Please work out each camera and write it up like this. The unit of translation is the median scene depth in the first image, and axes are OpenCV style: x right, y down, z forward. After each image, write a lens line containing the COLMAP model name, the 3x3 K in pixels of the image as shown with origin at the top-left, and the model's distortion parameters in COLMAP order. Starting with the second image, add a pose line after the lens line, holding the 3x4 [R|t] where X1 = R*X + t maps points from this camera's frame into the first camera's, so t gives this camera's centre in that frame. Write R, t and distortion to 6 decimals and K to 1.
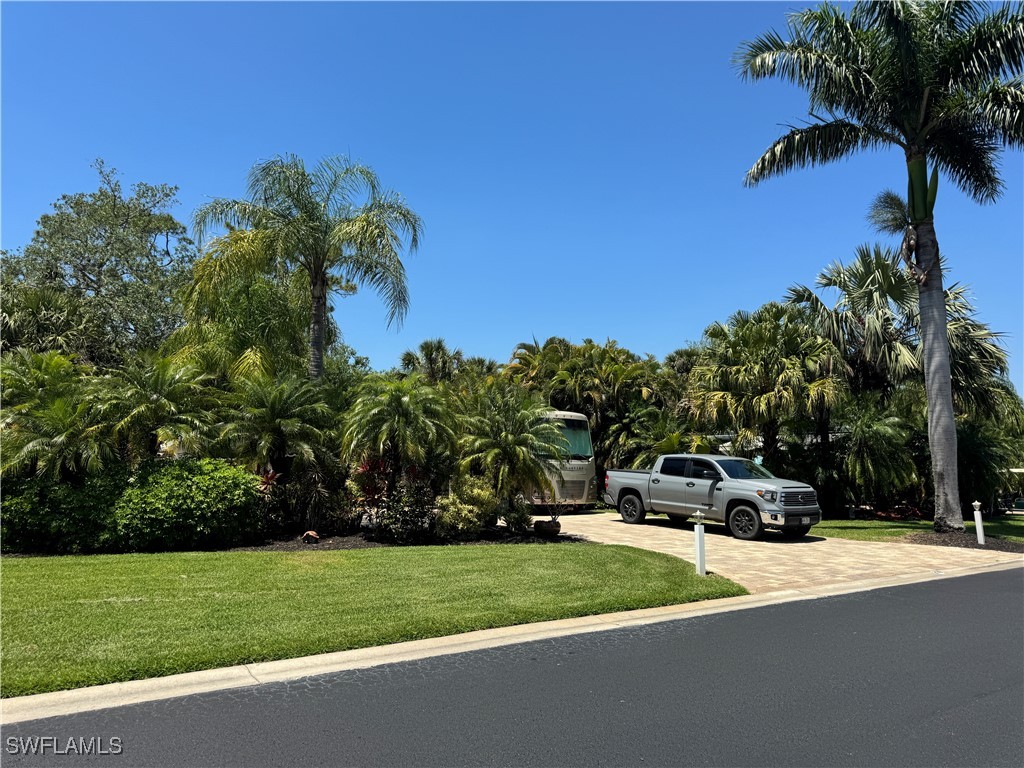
lens RADIAL K [[717.8, 0, 515.1], [0, 717.8, 378.1], [0, 0, 1]] dist [0.049799, -0.047236]
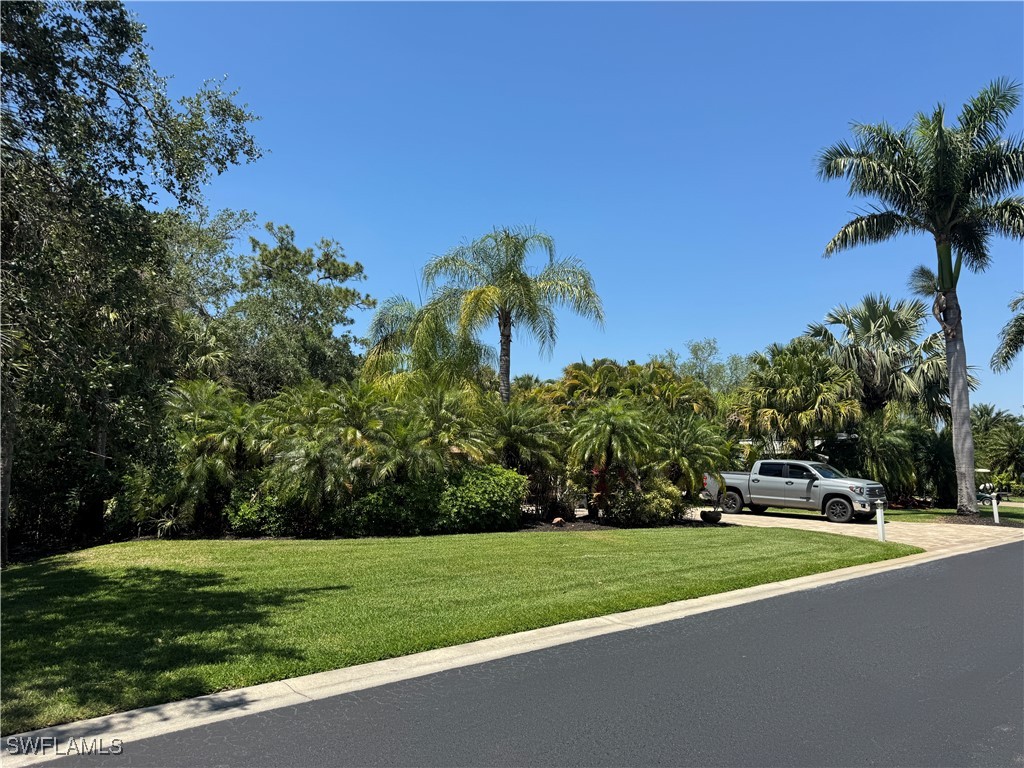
lens RADIAL K [[717.8, 0, 512.4], [0, 717.8, 377.7], [0, 0, 1]] dist [0.049799, -0.047236]
pose [[0.989622, 0.013928, 0.143016, -0.434036], [-0.013732, 0.999903, -0.002364, -0.033693], [-0.143036, 0.000376, 0.989717, -0.232555]]
